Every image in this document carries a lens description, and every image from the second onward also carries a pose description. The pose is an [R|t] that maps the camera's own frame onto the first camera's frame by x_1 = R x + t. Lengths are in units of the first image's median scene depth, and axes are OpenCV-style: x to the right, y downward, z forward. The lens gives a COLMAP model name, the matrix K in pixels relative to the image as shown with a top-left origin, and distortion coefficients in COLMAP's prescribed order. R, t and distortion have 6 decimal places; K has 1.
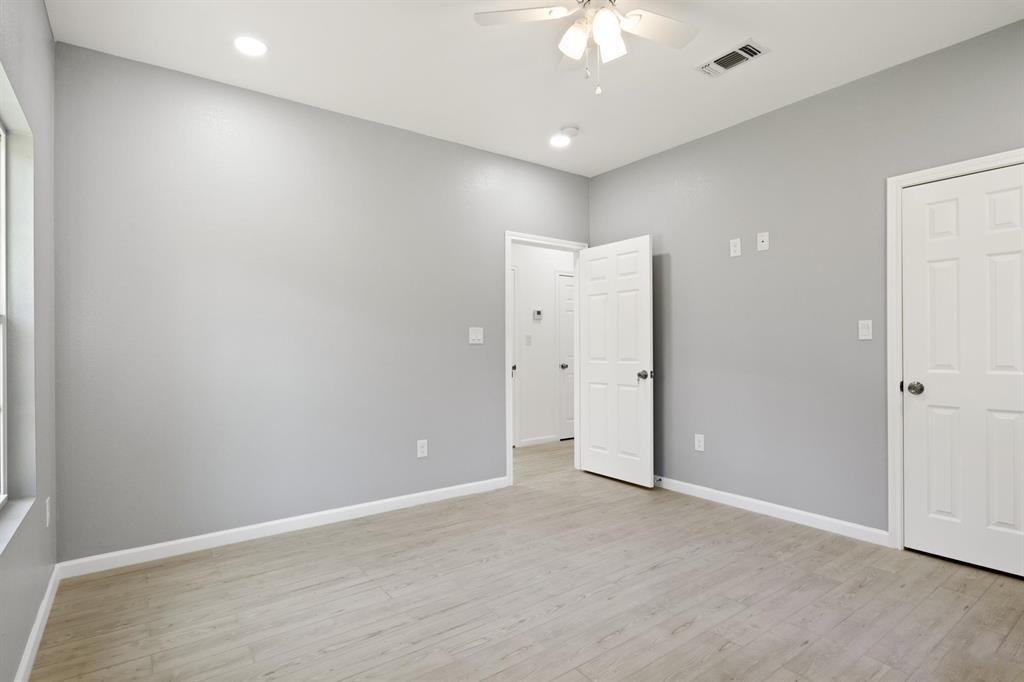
lens RADIAL K [[515.0, 0, 517.5], [0, 515.0, 342.6], [0, 0, 1]] dist [-0.008785, -0.001405]
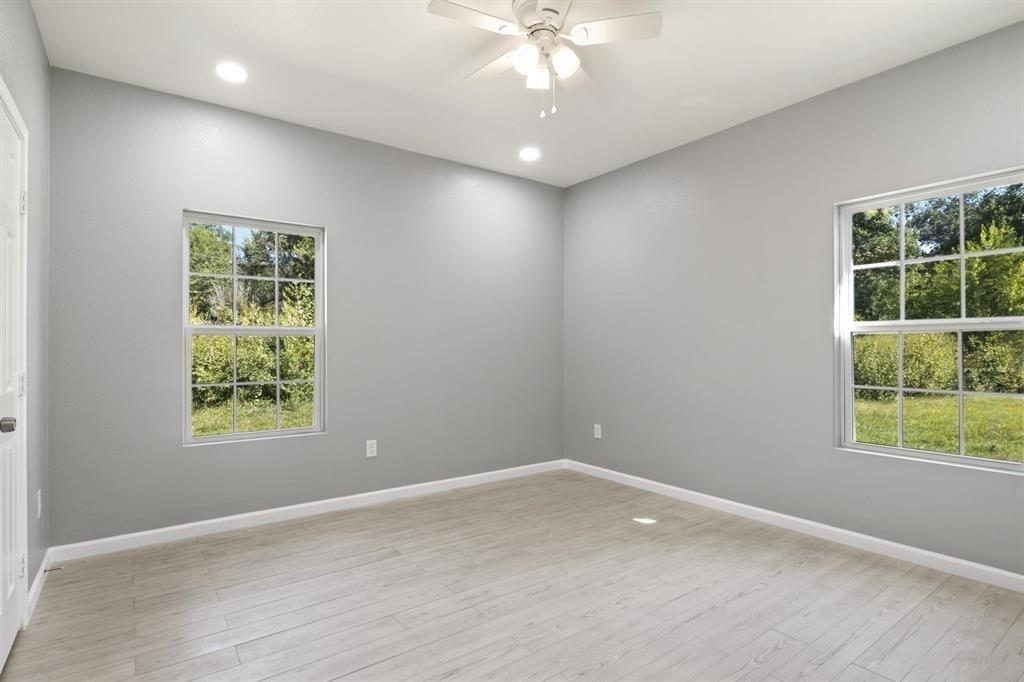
lens RADIAL K [[515.0, 0, 515.4], [0, 515.0, 343.1], [0, 0, 1]] dist [-0.008785, -0.001405]
pose [[-0.999899, 0.008464, 0.011376, 0.207413], [0.008391, 0.999944, -0.006438, -0.001532], [-0.011430, -0.006342, -0.999915, 2.080746]]
